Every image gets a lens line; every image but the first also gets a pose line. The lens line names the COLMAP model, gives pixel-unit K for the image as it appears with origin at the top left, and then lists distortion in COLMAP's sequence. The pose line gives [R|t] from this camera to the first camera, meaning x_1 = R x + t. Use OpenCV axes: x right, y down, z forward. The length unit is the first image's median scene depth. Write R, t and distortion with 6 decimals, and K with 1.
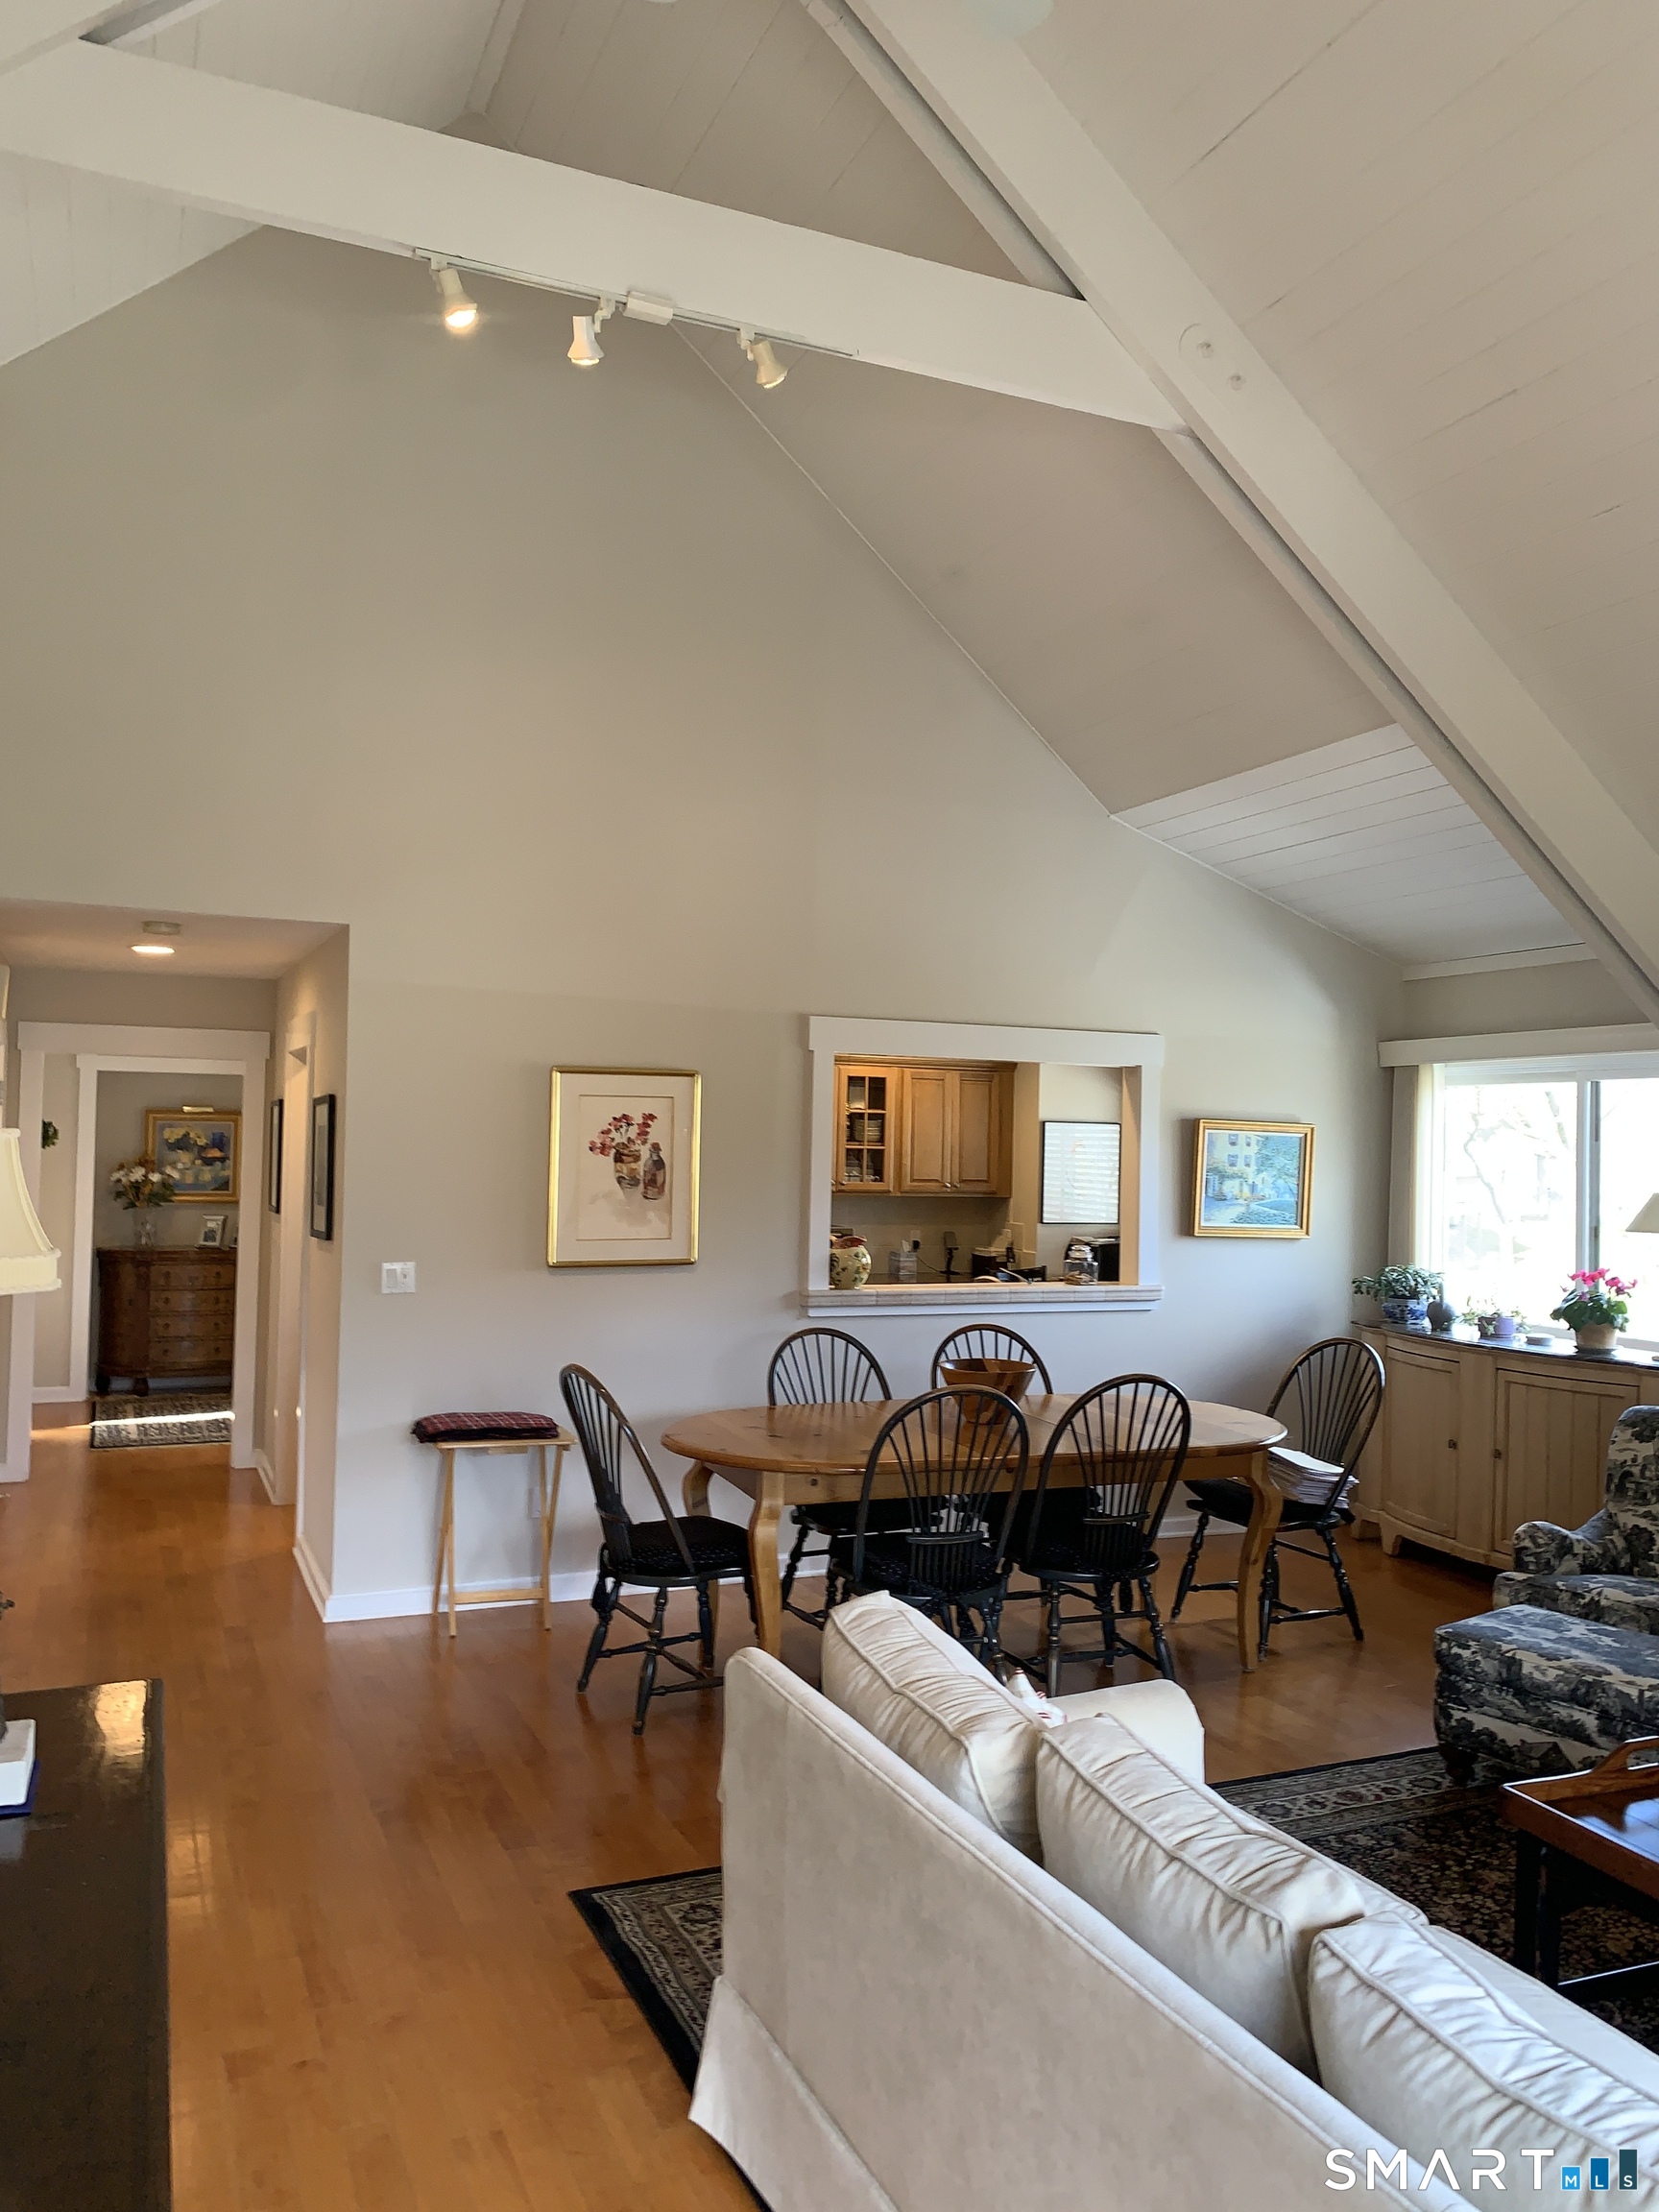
lens RADIAL K [[1698.8, 0, 850.6], [0, 1698.8, 1105.6], [0, 0, 1]] dist [0.015250, -0.012442]
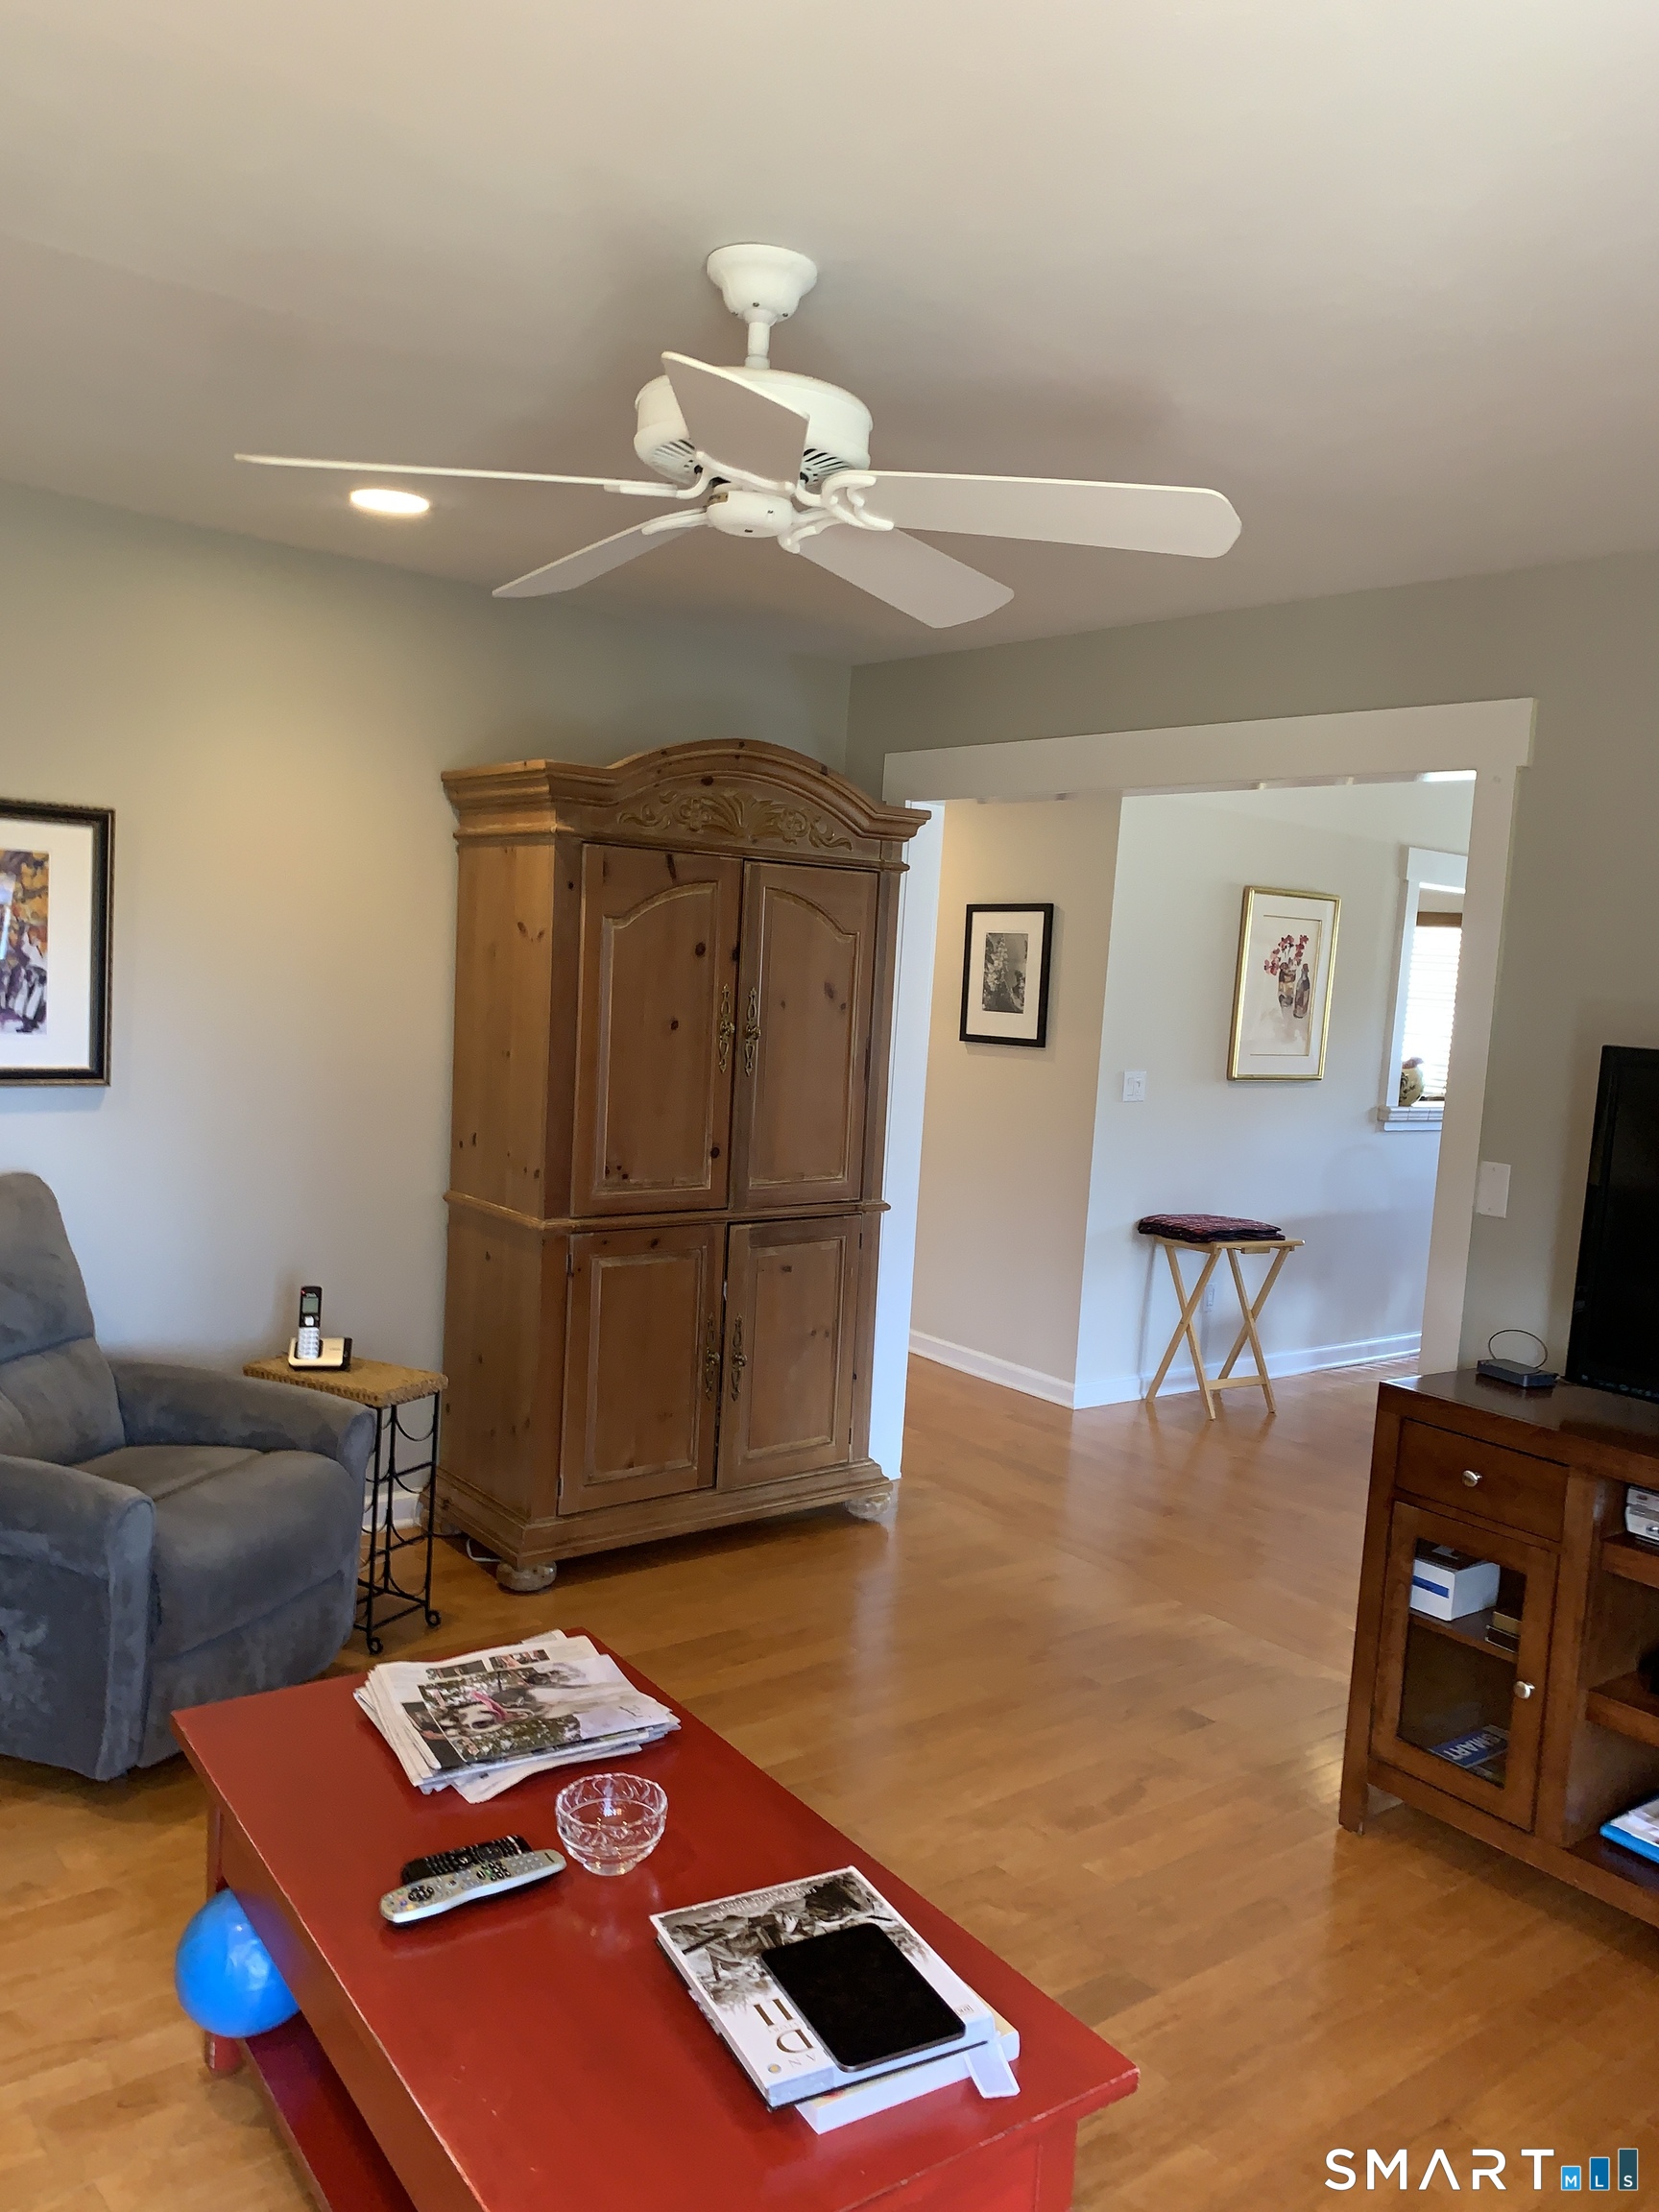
lens RADIAL K [[1698.8, 0, 850.6], [0, 1698.8, 1105.6], [0, 0, 1]] dist [0.015250, -0.012442]
pose [[0.965643, 0.030196, 0.258113, -0.662100], [-0.063141, 0.990726, 0.120316, -0.000052], [-0.252086, -0.132480, 0.958594, 0.052573]]
